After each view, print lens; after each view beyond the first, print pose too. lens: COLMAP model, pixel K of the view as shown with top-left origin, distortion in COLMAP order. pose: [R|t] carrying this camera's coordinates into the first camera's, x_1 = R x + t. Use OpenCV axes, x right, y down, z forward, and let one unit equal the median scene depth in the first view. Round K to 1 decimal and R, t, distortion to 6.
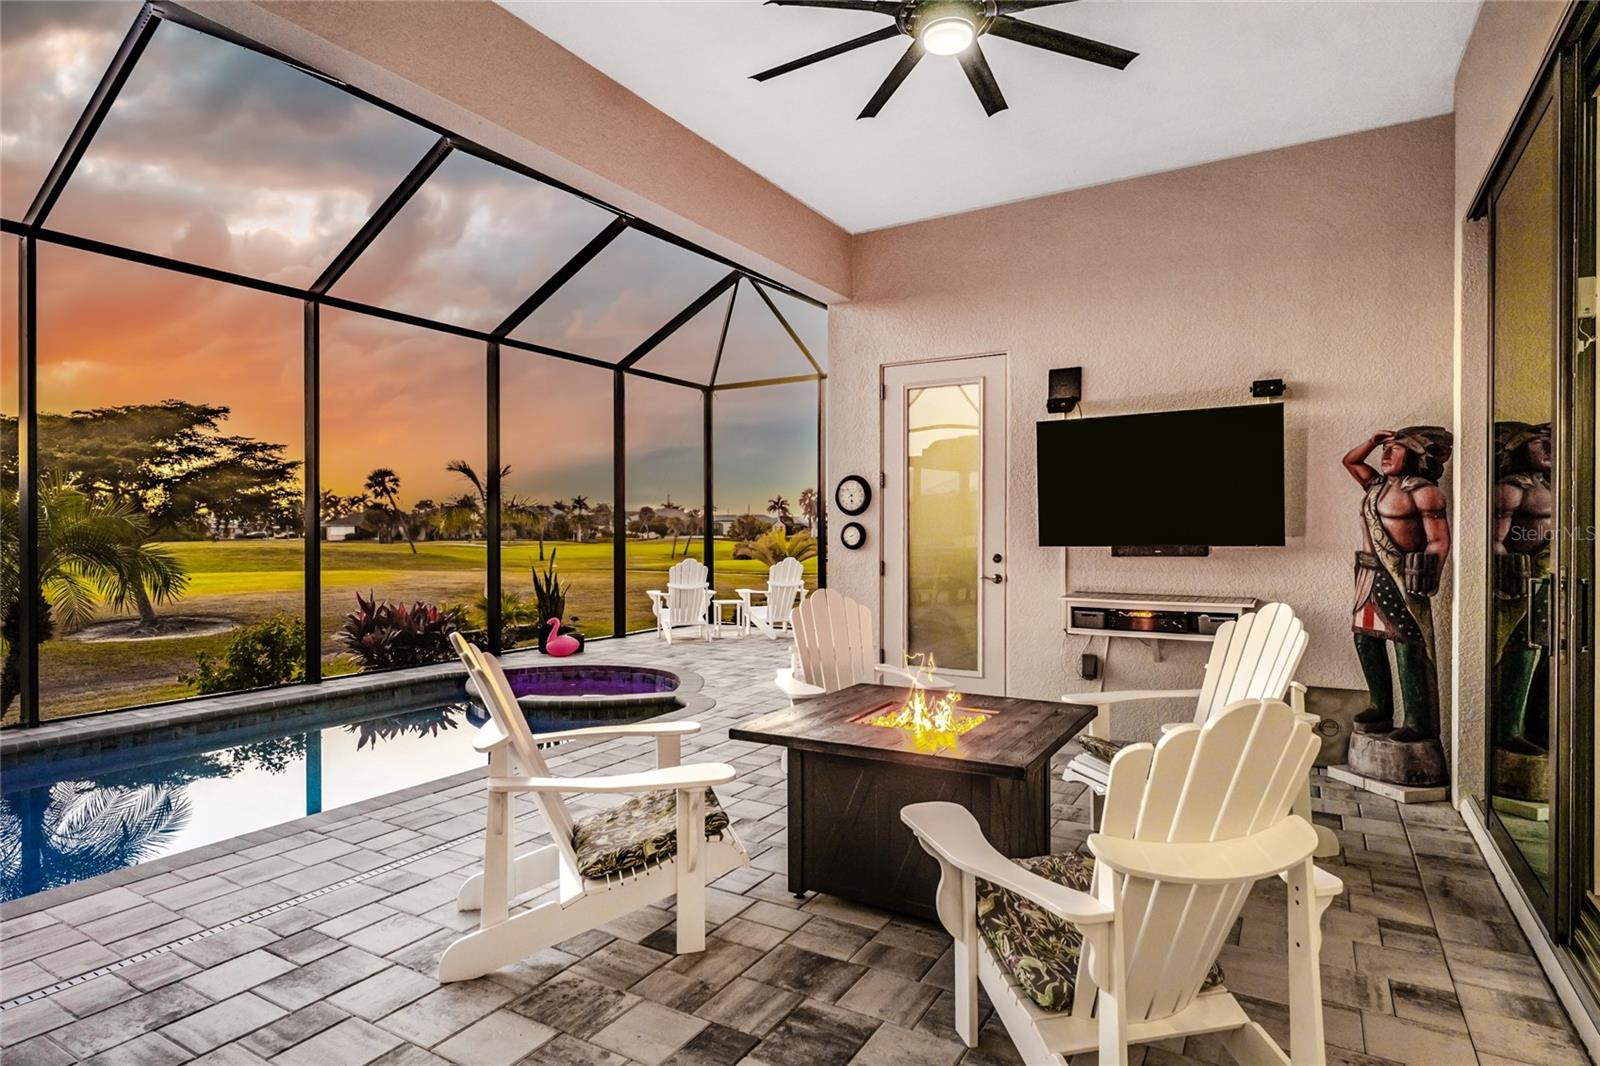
lens RADIAL K [[846.3, 0, 790.1], [0, 846.3, 536.0], [0, 0, 1]] dist [0.006135, 0.000129]
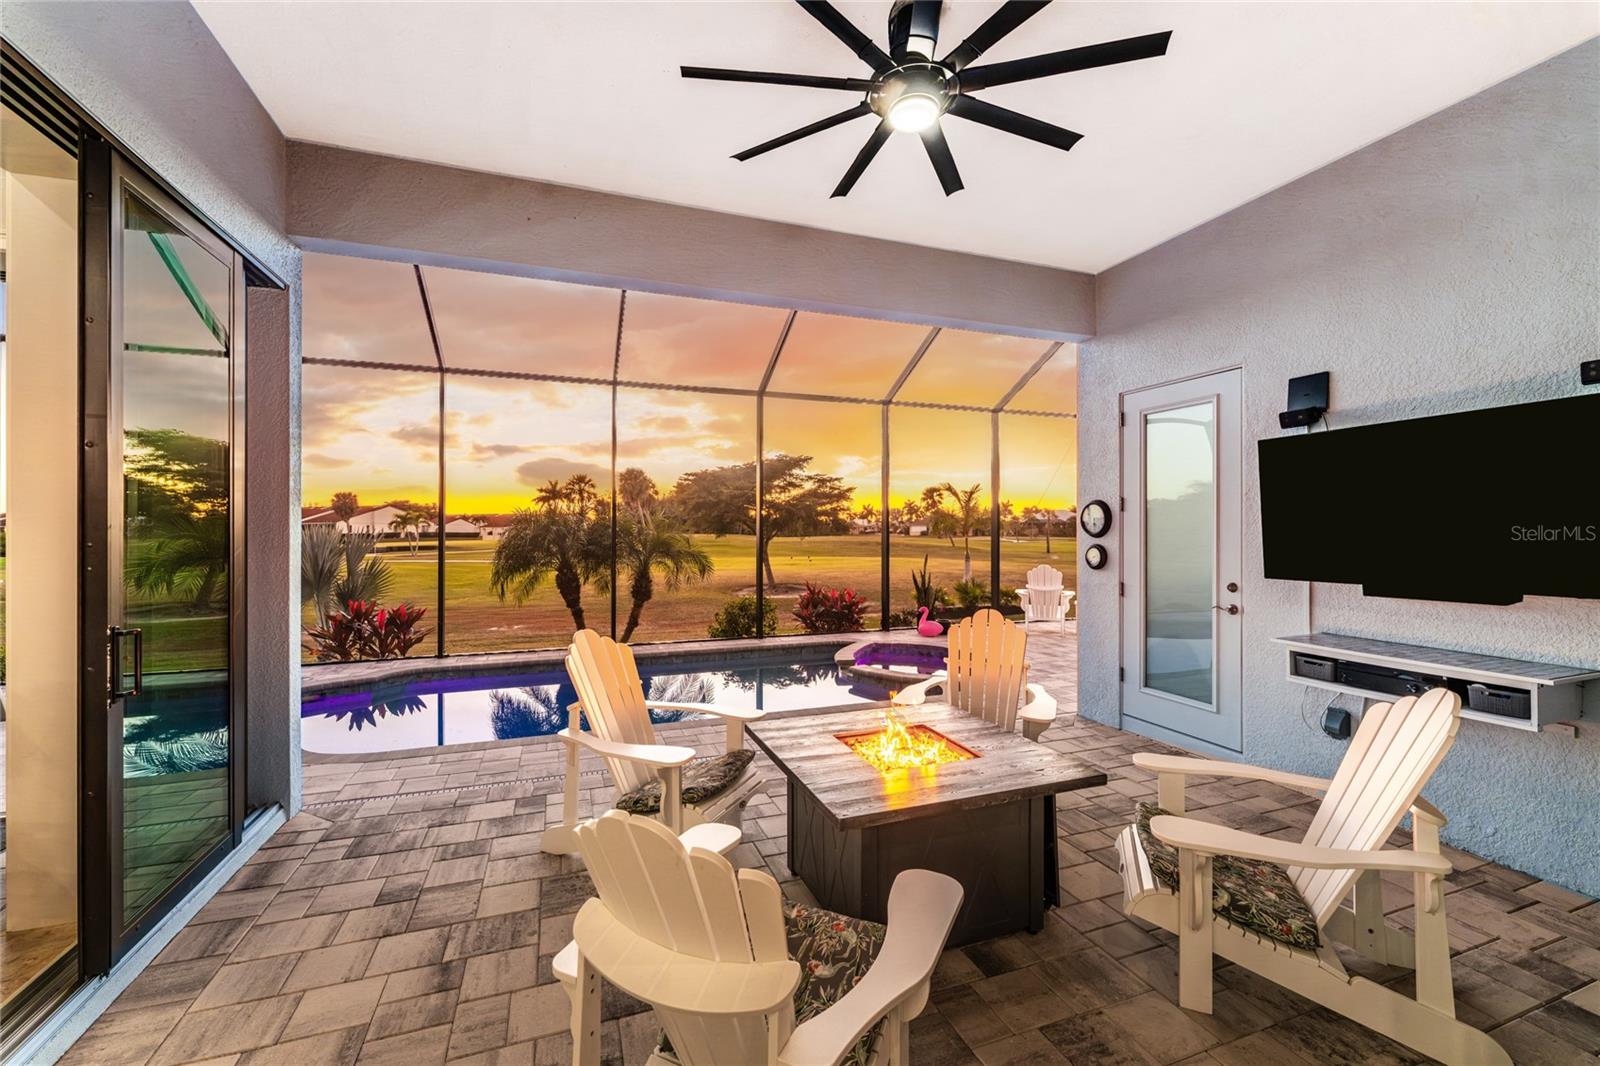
lens RADIAL K [[638.0, 0, 804.7], [0, 638.0, 525.3], [0, 0, 1]] dist [-0.000207, -0.000210]
pose [[0.779826, -0.003278, -0.625987, 0.292287], [-0.003261, 0.999951, -0.009298, -0.031261], [0.625987, 0.009292, 0.779778, 0.146197]]
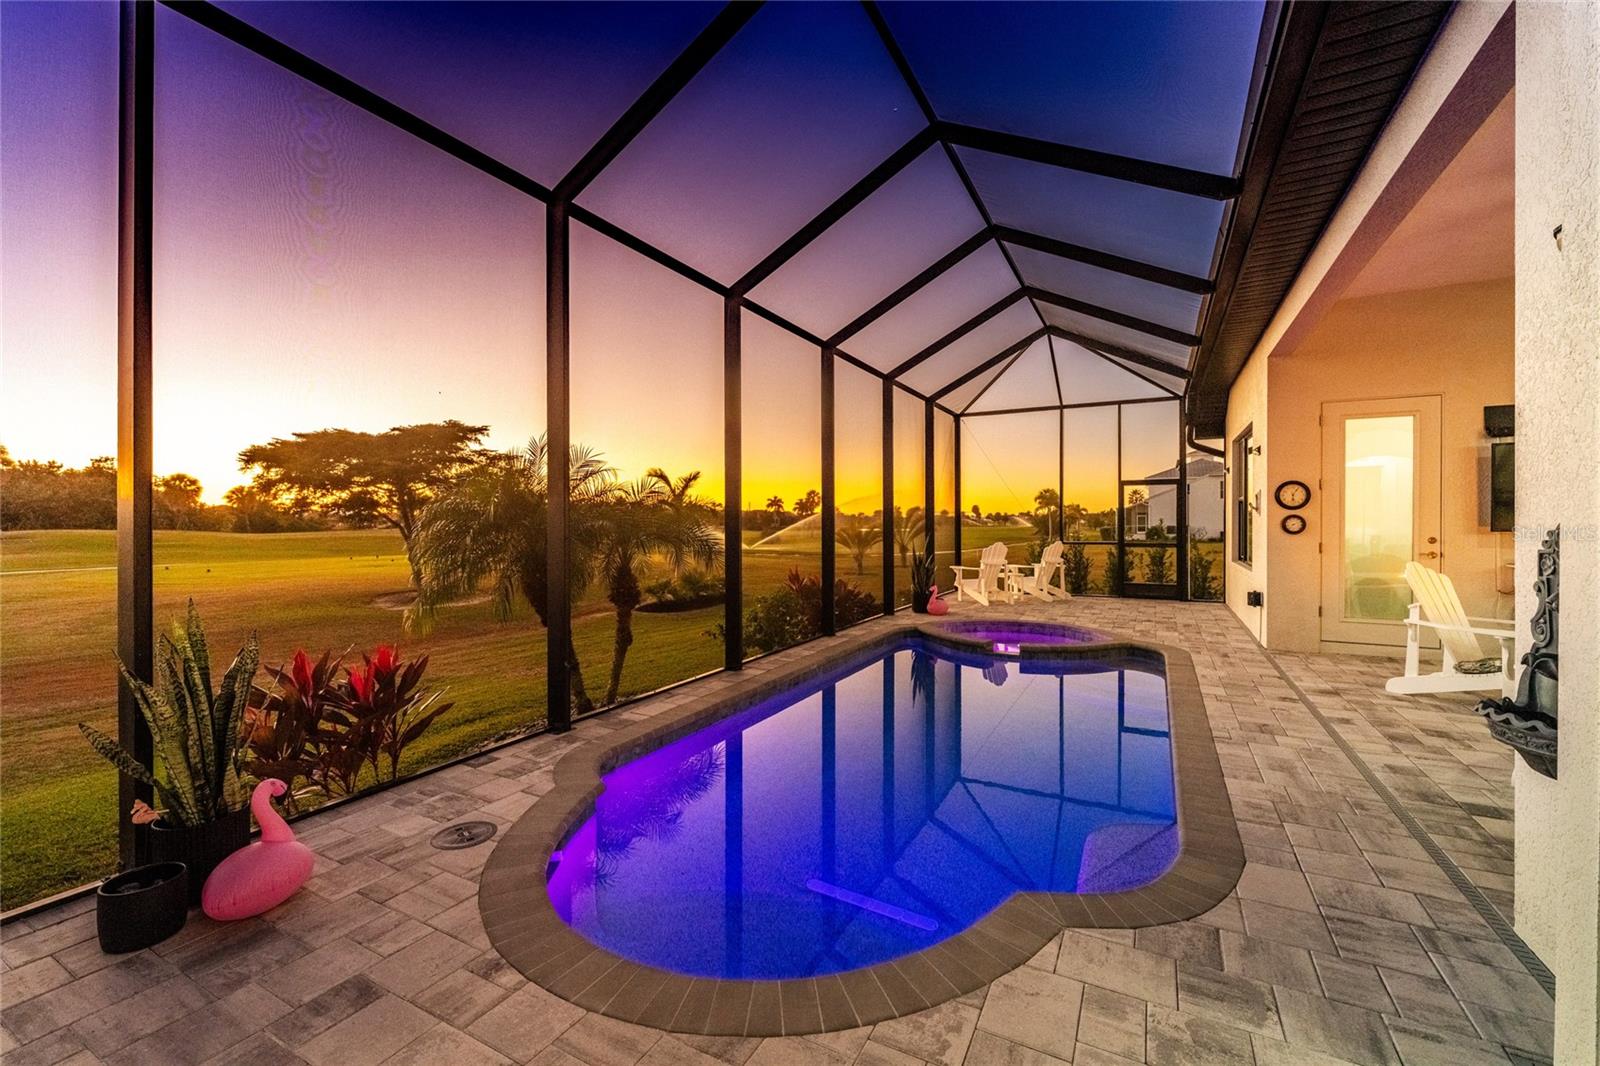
lens RADIAL K [[638.0, 0, 804.7], [0, 638.0, 525.3], [0, 0, 1]] dist [-0.000207, -0.000210]
pose [[0.997813, -0.001744, 0.066077, -0.800247], [0.001832, 0.999998, -0.001270, 0.000623], [-0.066074, 0.001388, 0.997814, 0.007843]]
